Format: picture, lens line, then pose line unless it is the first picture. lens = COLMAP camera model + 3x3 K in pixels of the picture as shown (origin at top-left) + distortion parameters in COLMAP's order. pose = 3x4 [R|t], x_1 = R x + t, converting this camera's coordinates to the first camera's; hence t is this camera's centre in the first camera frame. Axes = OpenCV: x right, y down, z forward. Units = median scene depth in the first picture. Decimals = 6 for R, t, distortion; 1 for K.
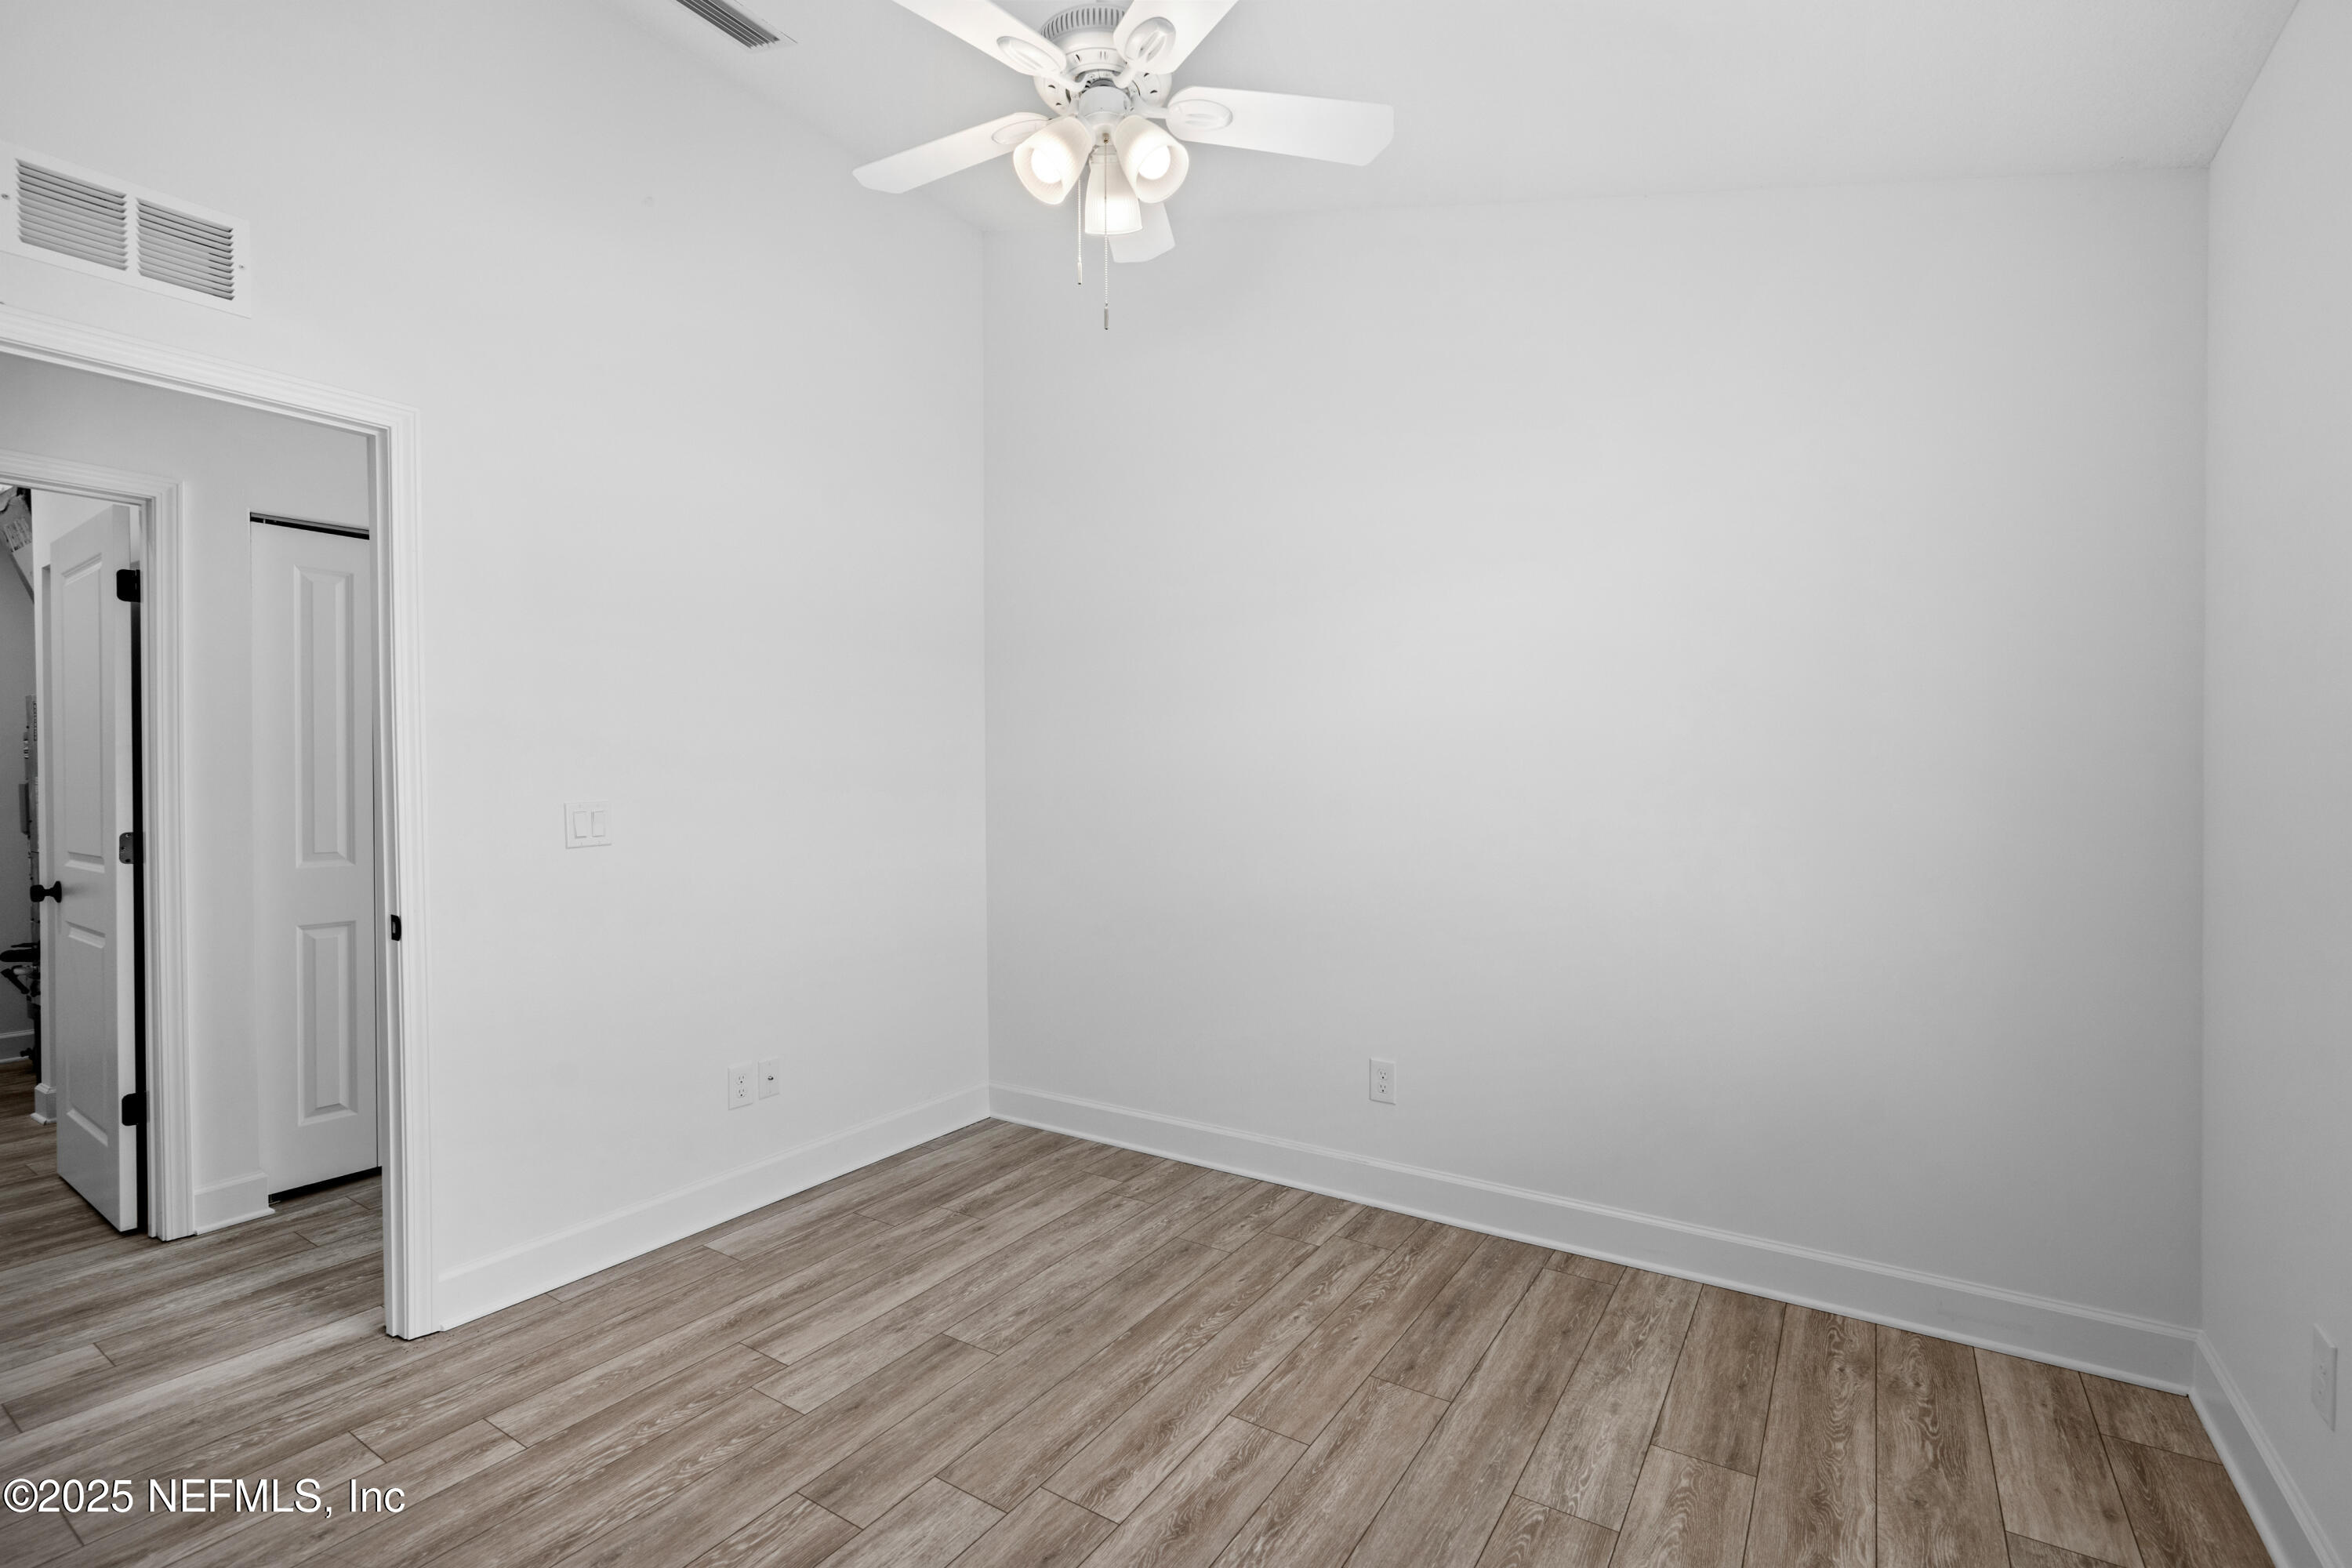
lens RADIAL K [[1048.1, 0, 1176.0], [0, 1048.1, 784.0], [0, 0, 1]] dist [-0.001210, 0.000428]
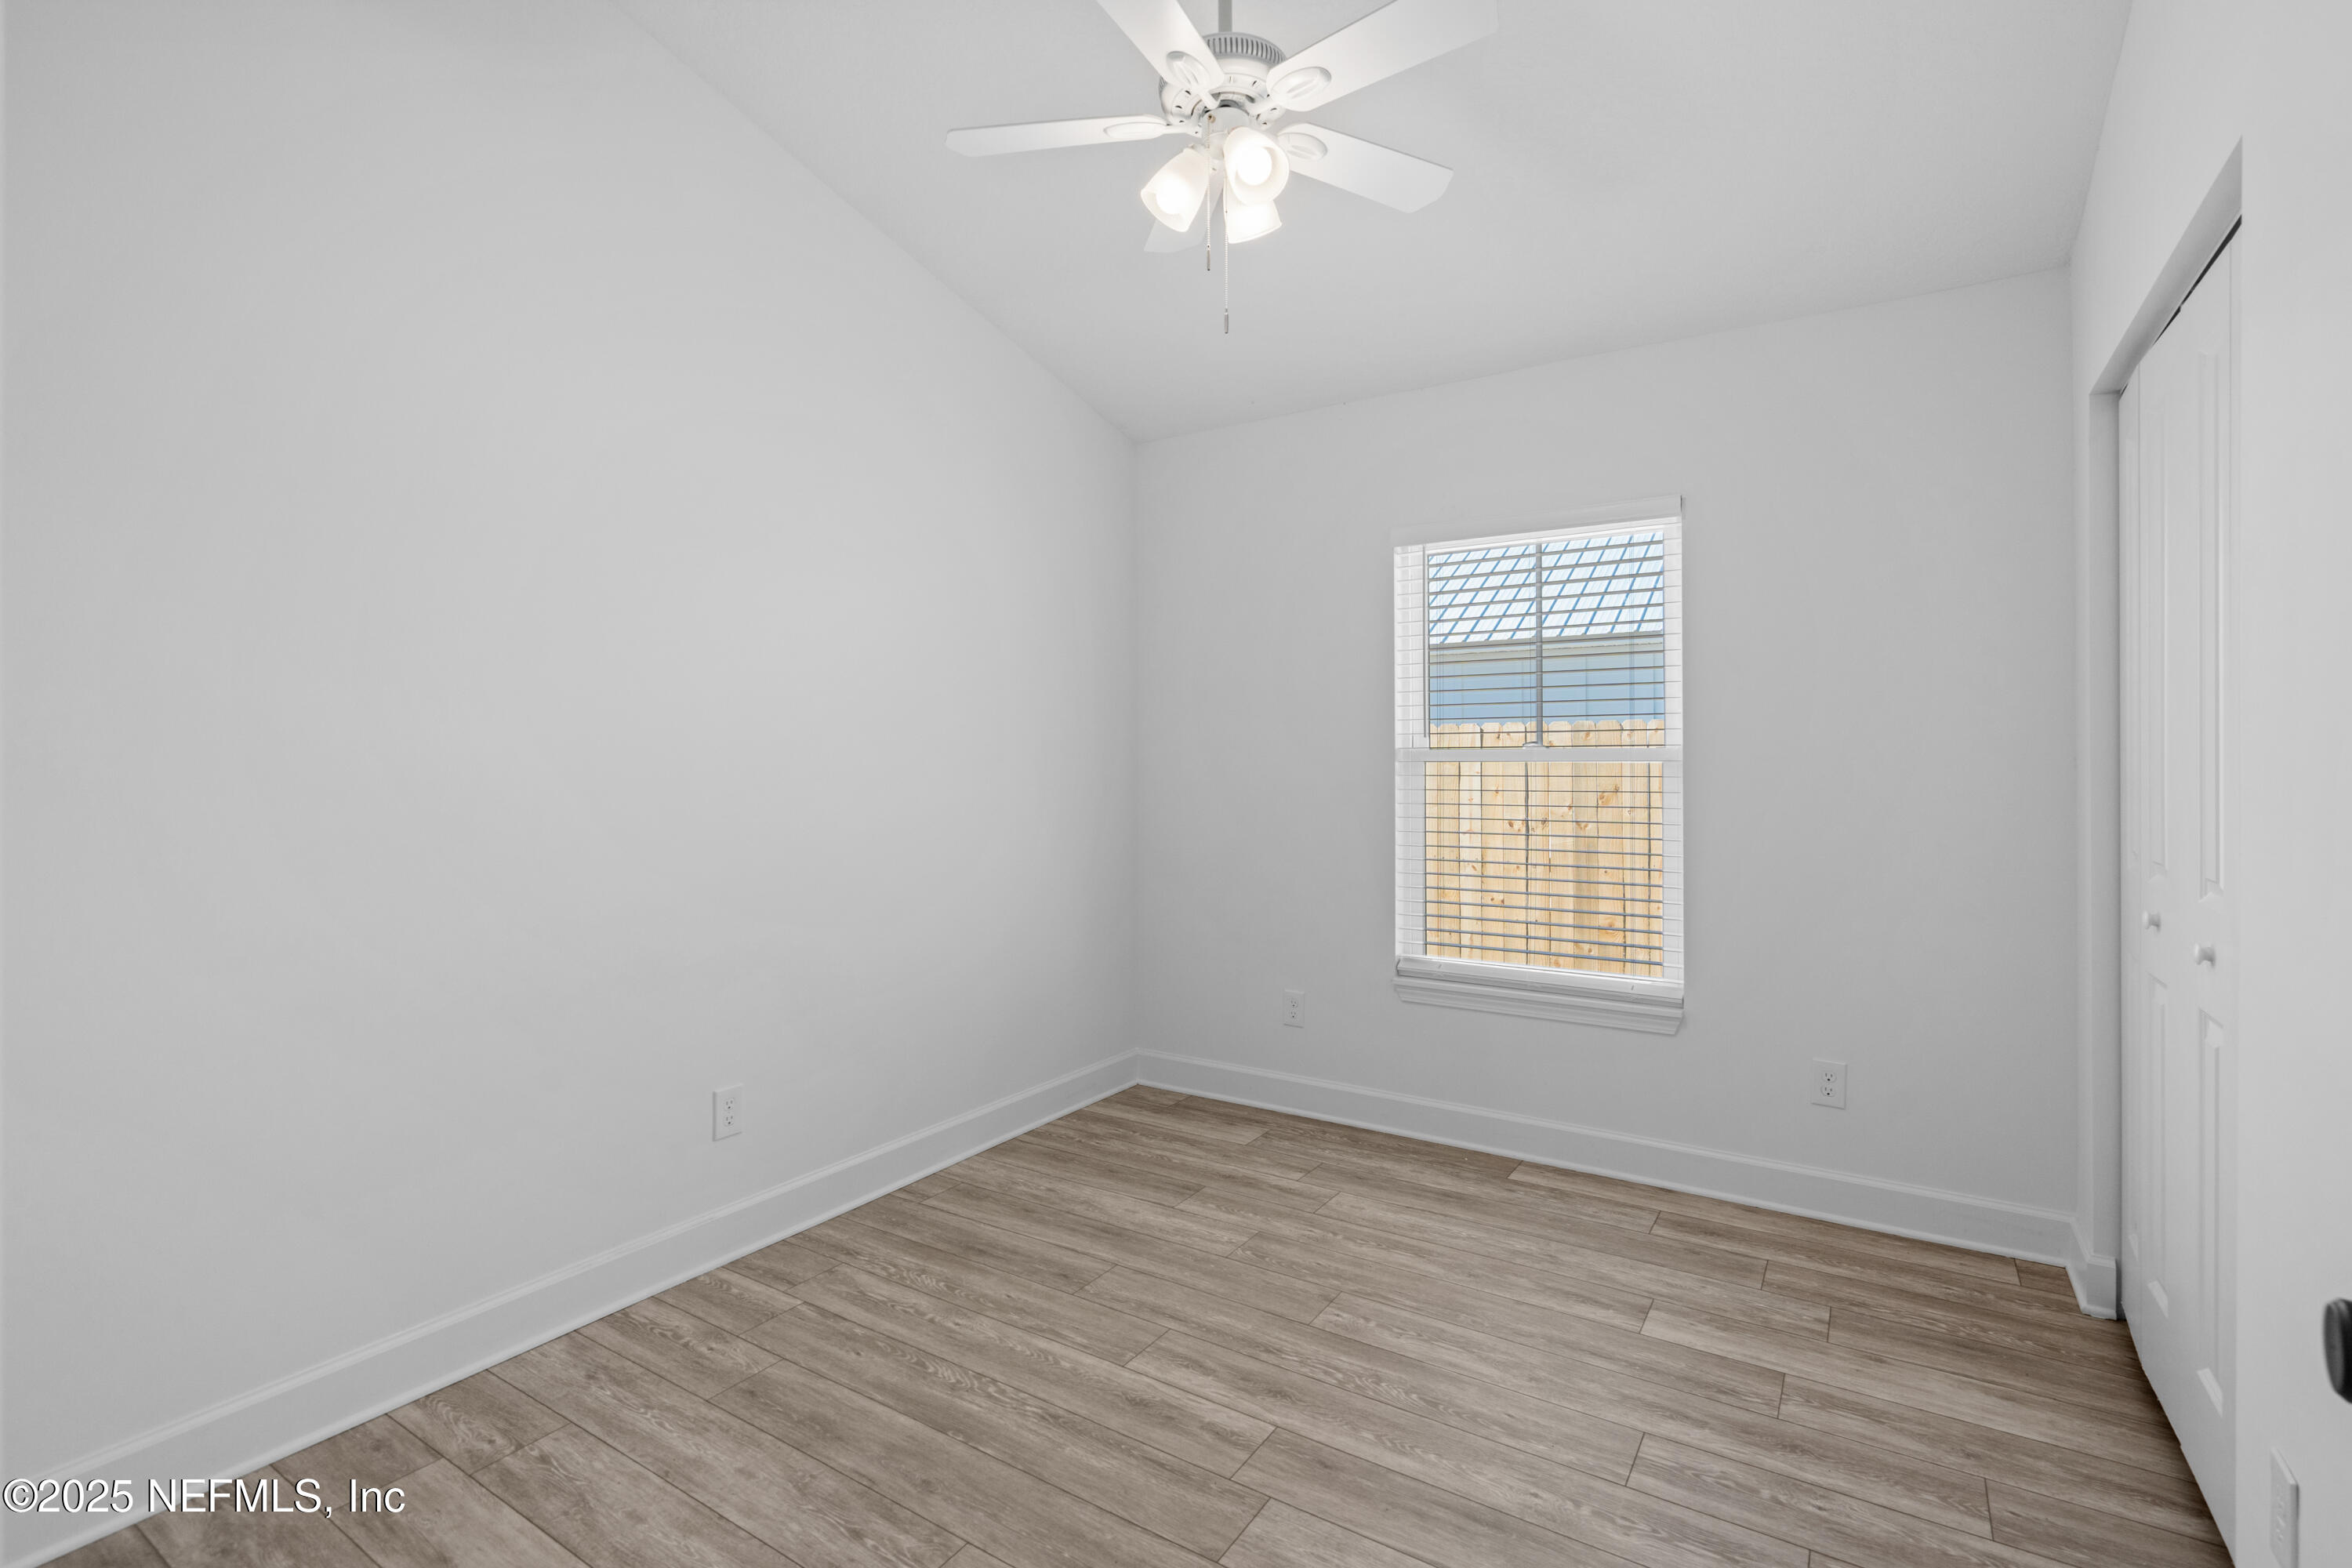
lens RADIAL K [[1085.9, 0, 1185.6], [0, 1085.9, 746.5], [0, 0, 1]] dist [0.000492, 0.000434]
pose [[-0.005251, 0.014363, 0.999883, -0.897766], [0.007497, 0.999869, -0.014323, 0.000249], [-0.999958, 0.007420, -0.005358, 0.809854]]
